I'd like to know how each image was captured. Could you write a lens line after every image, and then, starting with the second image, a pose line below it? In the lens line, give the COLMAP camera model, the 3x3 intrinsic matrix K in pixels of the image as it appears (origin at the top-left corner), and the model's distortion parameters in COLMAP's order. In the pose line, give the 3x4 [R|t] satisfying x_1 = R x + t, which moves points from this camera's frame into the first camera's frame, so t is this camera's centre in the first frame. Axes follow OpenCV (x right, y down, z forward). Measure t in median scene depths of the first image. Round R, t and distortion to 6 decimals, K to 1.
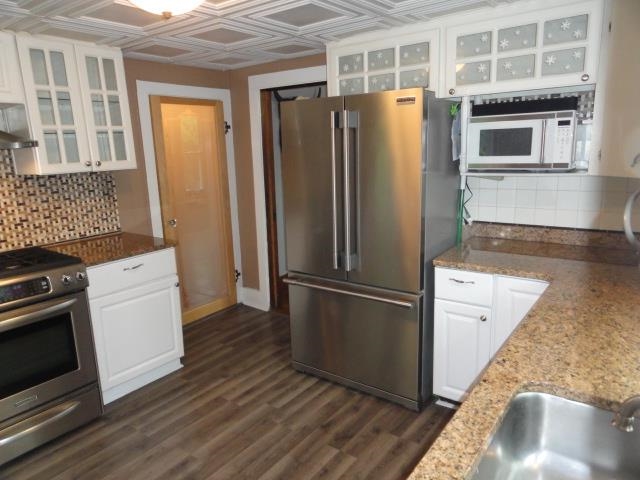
lens RADIAL K [[444.5, 0, 321.5], [0, 444.5, 239.8], [0, 0, 1]] dist [-0.001118, -0.000964]
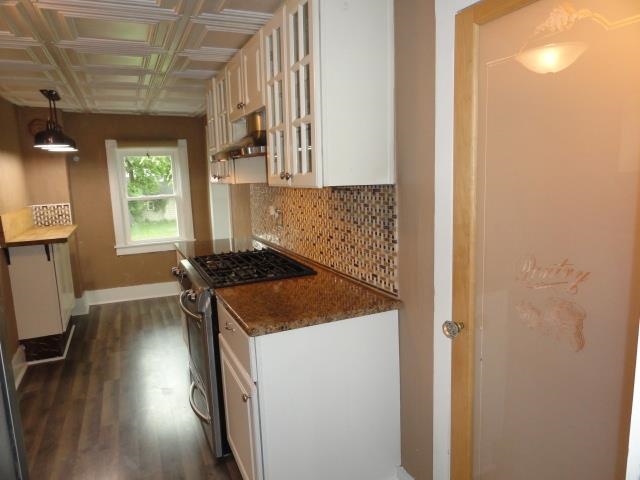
lens RADIAL K [[444.5, 0, 319.9], [0, 444.5, 241.7], [0, 0, 1]] dist [-0.001118, -0.000964]
pose [[-0.496093, 0.183349, -0.848690, 0.072062], [-0.133116, 0.949834, 0.283011, -0.270271], [0.858005, 0.253374, -0.446799, 1.343350]]
